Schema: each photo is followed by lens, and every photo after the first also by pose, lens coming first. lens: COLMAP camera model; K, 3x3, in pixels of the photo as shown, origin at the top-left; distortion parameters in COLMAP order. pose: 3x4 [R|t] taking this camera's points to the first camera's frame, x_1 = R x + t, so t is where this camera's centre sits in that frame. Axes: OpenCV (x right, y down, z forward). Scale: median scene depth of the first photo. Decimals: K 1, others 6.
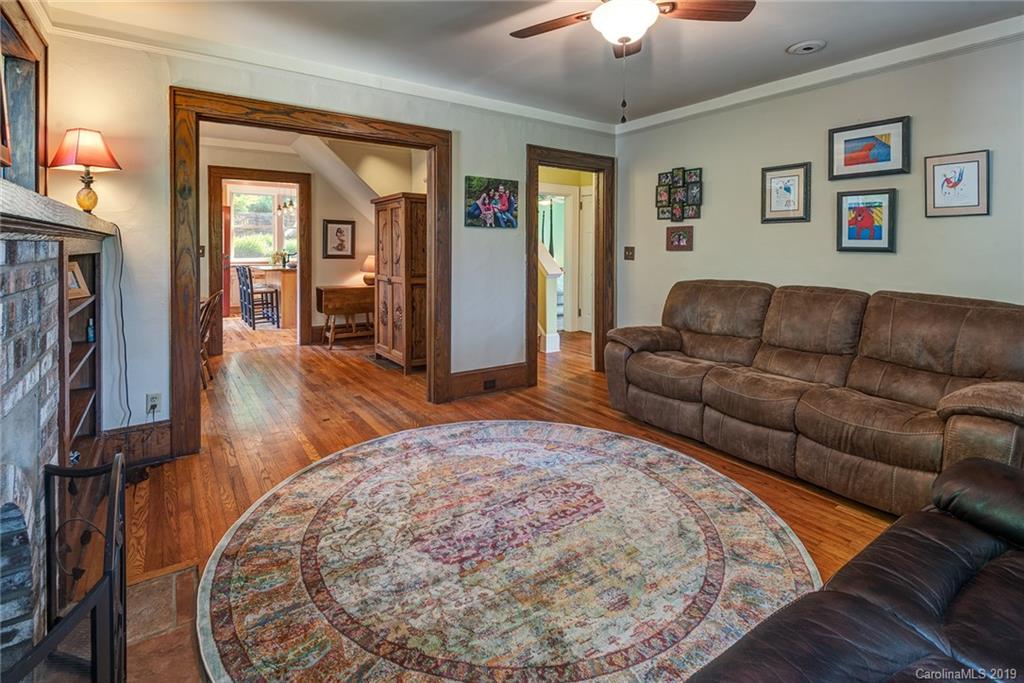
lens RADIAL K [[495.3, 0, 511.6], [0, 495.3, 251.6], [0, 0, 1]] dist [0.019609, -0.000436]
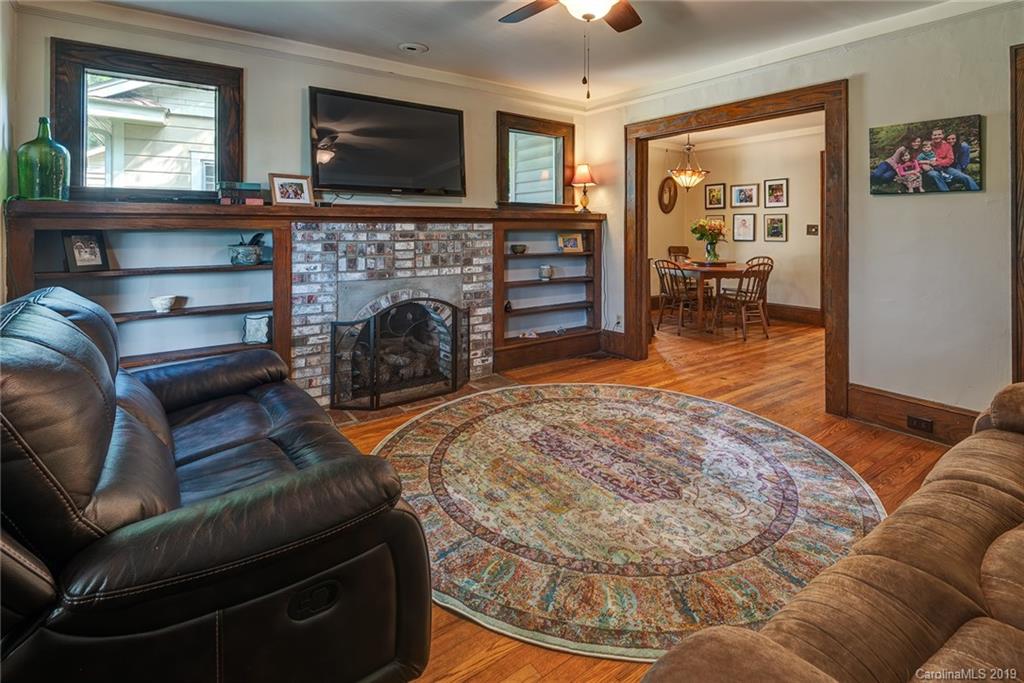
lens RADIAL K [[496.5, 0, 518.2], [0, 496.5, 226.2], [0, 0, 1]] dist [0.001266, -0.000246]
pose [[0.032658, -0.008989, -0.999426, 0.750606], [-0.011053, 0.999895, -0.009354, 0.010077], [0.999405, 0.011352, 0.032556, 0.511476]]
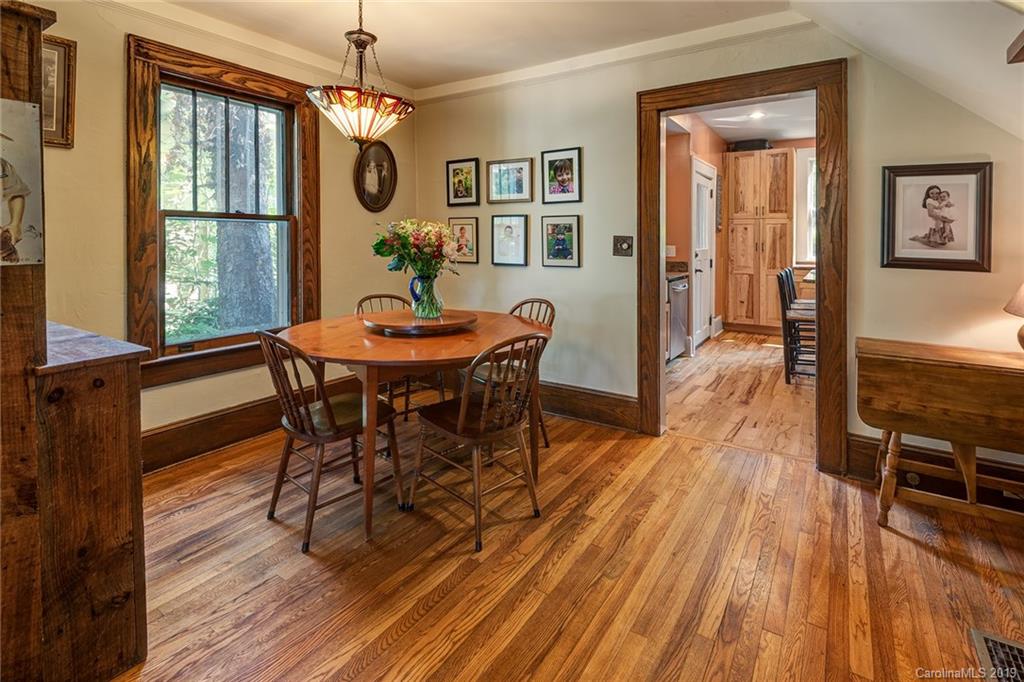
lens RADIAL K [[490.5, 0, 510.2], [0, 490.5, 239.1], [0, 0, 1]] dist [-0.000179, -0.000741]
pose [[0.367100, 0.003277, -0.930176, -0.232639], [-0.012090, 0.999926, -0.001249, -0.007307], [0.930103, 0.011704, 0.367113, 1.079211]]
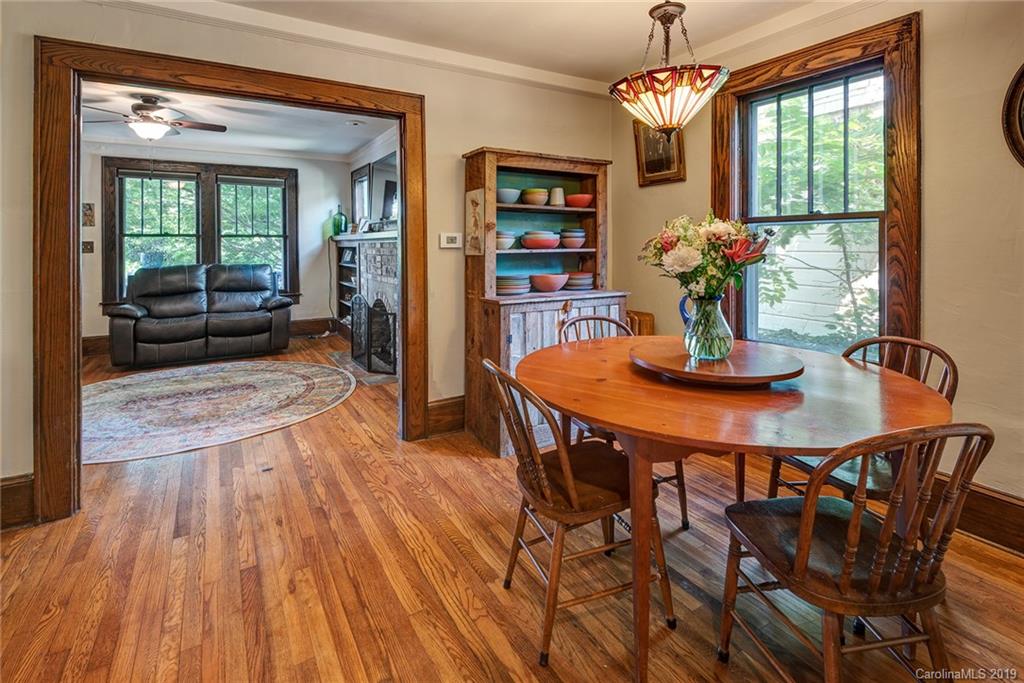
lens RADIAL K [[490.5, 0, 510.2], [0, 490.5, 239.6], [0, 0, 1]] dist [-0.000179, -0.000741]
pose [[-0.998251, 0.003712, 0.059008, -0.791967], [0.003698, 0.999993, -0.000338, -0.009269], [-0.059009, -0.000119, -0.998257, 1.748406]]
